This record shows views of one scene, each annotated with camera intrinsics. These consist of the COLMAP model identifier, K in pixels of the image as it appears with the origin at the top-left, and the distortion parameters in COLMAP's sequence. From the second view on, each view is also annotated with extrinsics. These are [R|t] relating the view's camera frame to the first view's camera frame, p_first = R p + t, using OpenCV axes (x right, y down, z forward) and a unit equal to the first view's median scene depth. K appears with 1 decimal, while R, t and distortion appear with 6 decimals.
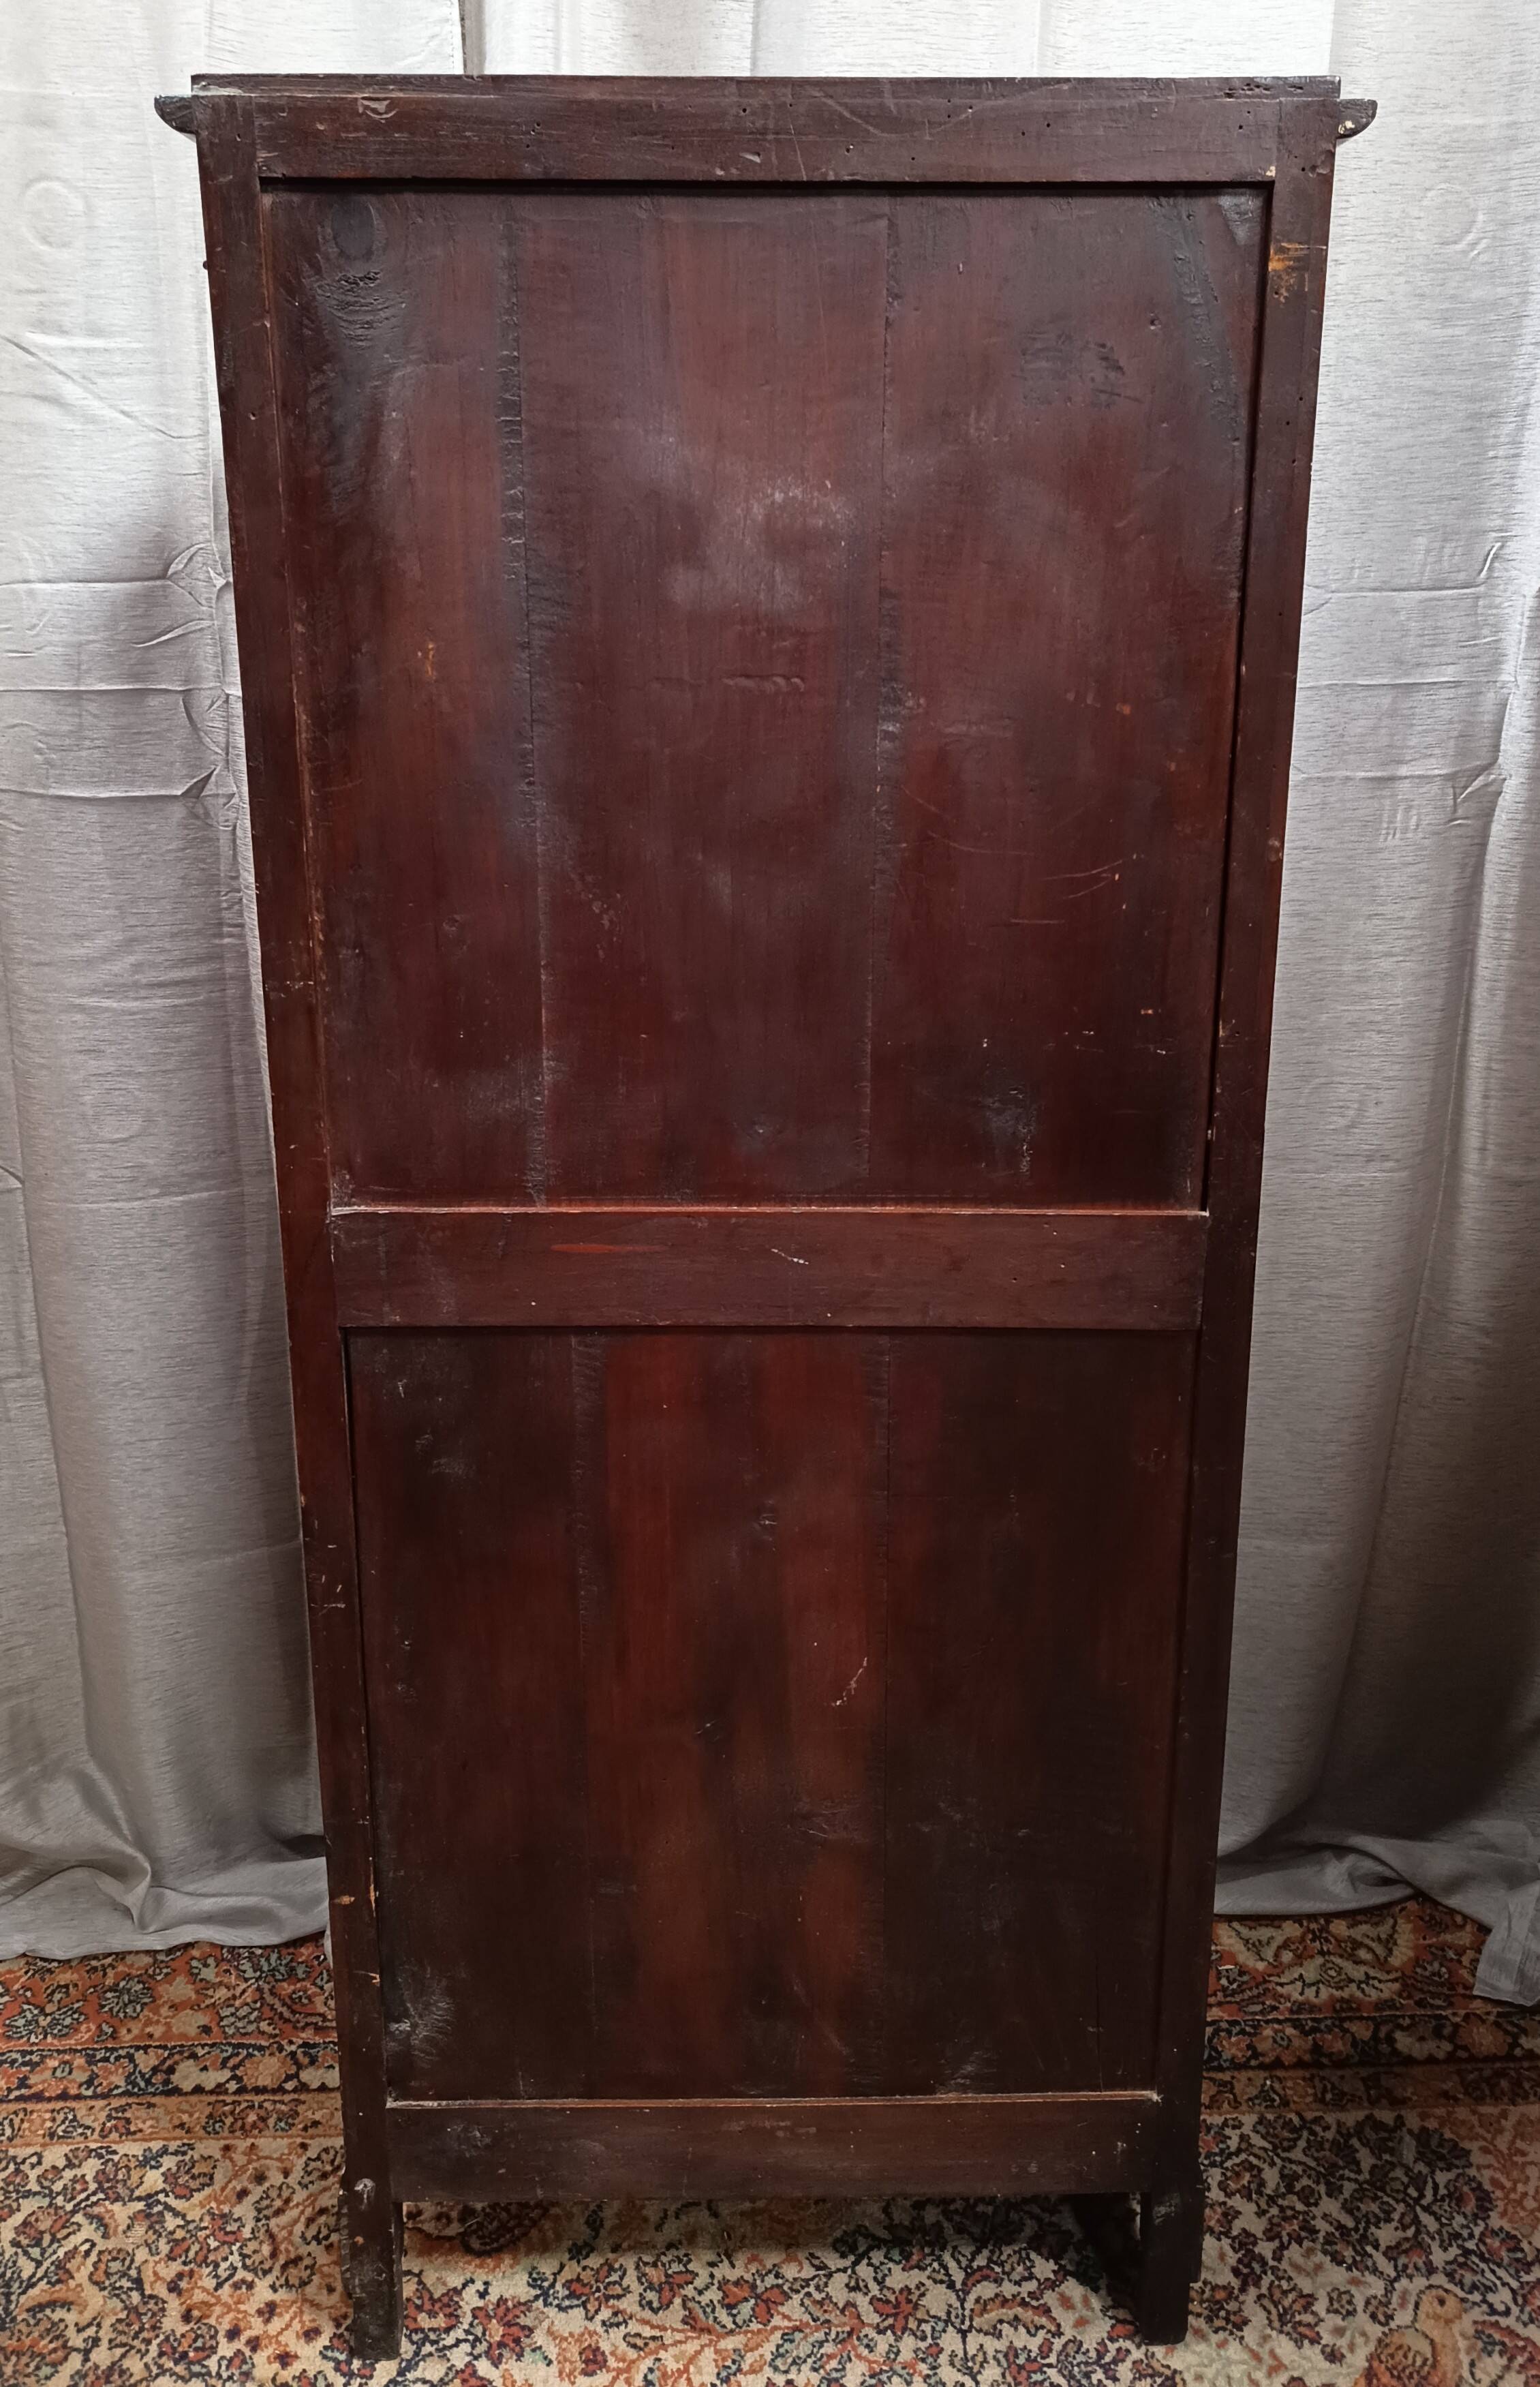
lens RADIAL K [[1892.0, 0, 781.0], [0, 1892.0, 1031.8], [0, 0, 1]] dist [-0.000786, 0.002603]
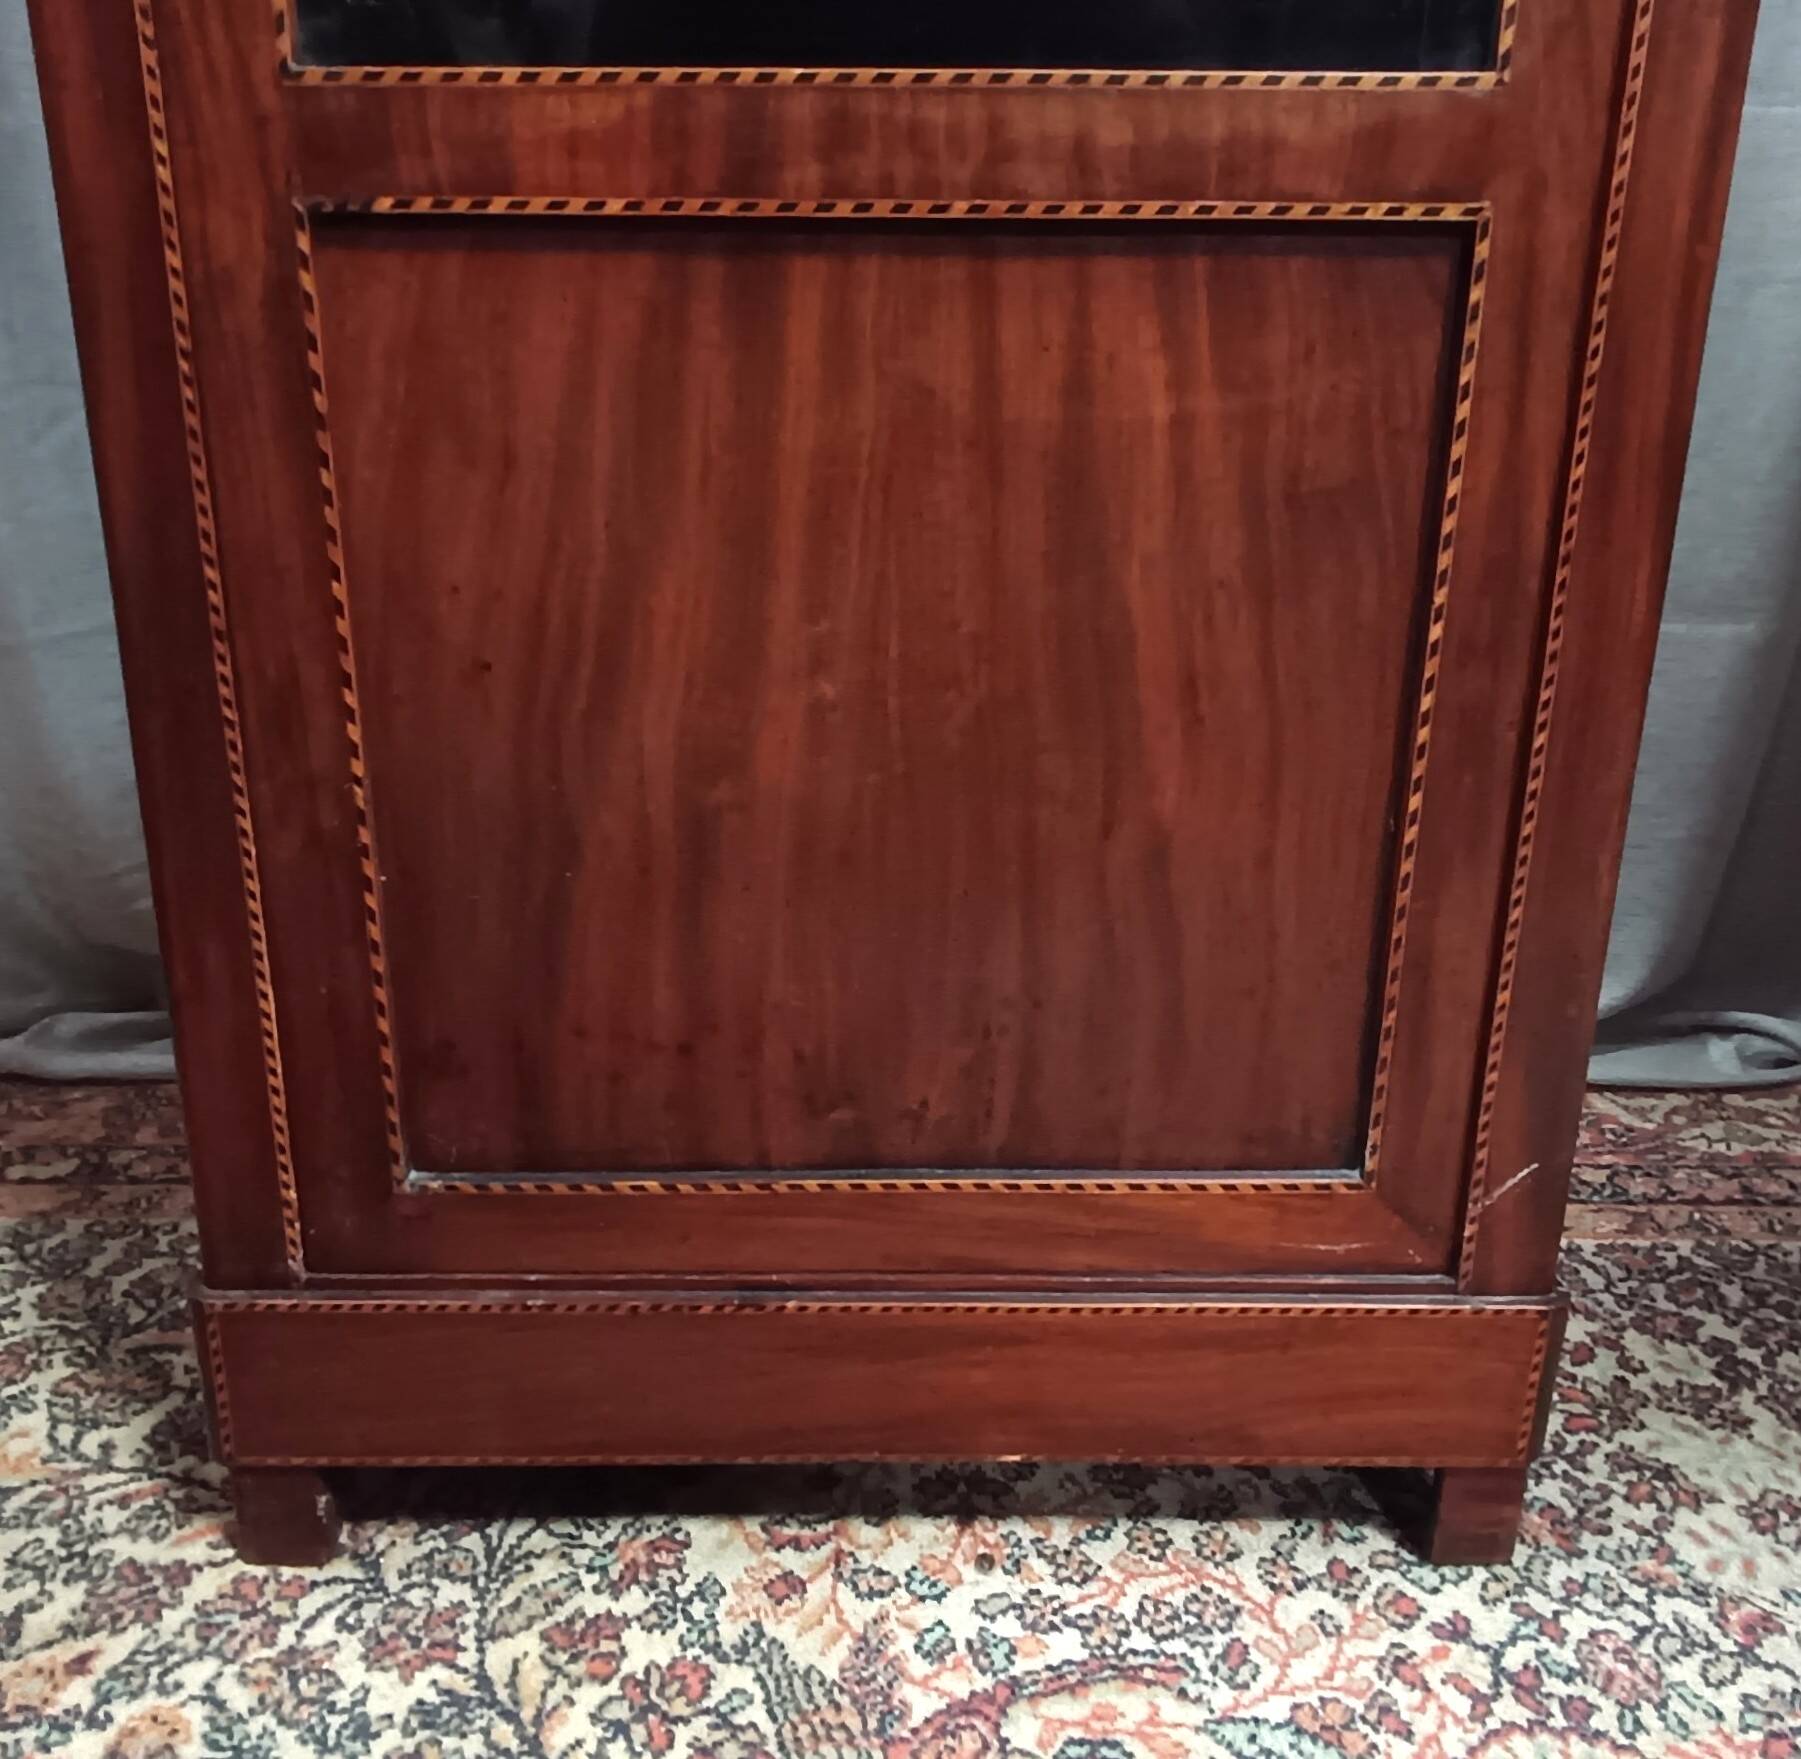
lens RADIAL K [[1484.5, 0, 902.0], [0, 1484.5, 908.7], [0, 0, 1]] dist [-0.000196, -0.010740]
pose [[0.998846, 0.022520, -0.042429, -0.055954], [-0.019606, 0.997500, 0.067892, 0.404918], [0.043852, -0.066982, 0.996790, 0.383713]]
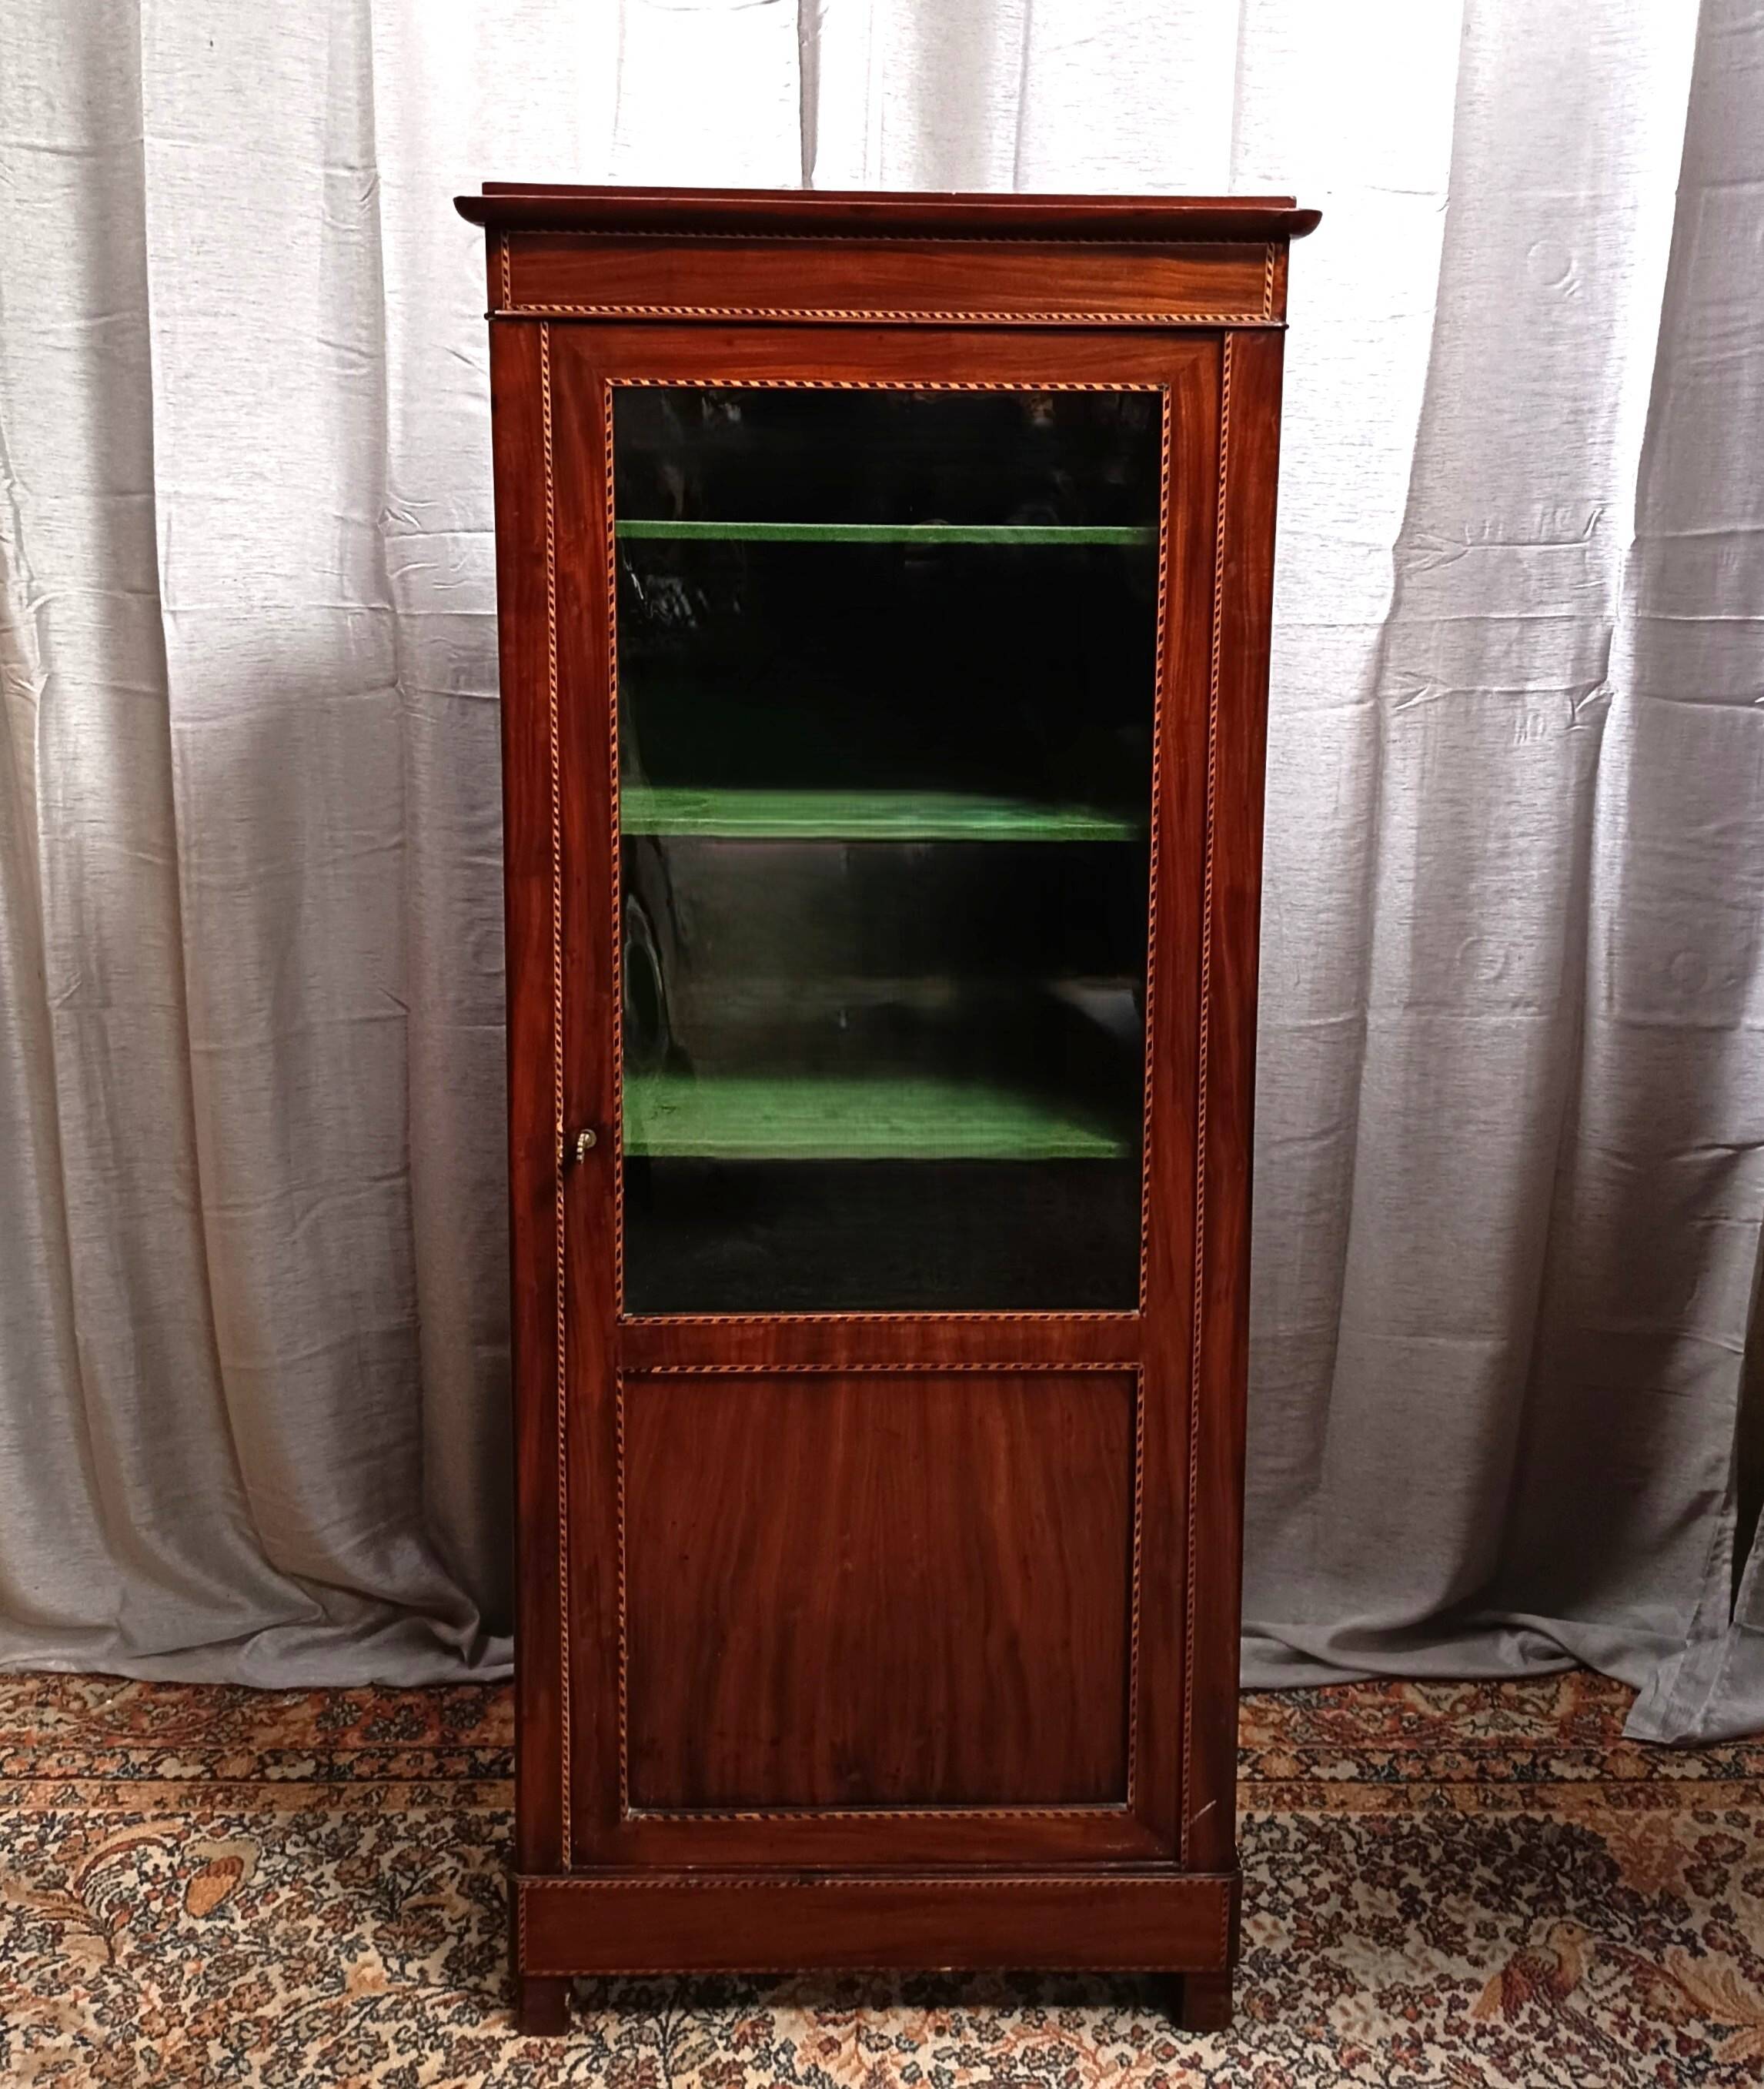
lens RADIAL K [[2124.9, 0, 954.4], [0, 2124.9, 777.8], [0, 0, 1]] dist [-0.001221, 0.000000]
pose [[0.999627, 0.009836, -0.025481, -0.015245], [-0.012785, 0.992895, -0.118305, 0.094910], [0.024136, 0.118587, 0.992650, -0.402340]]
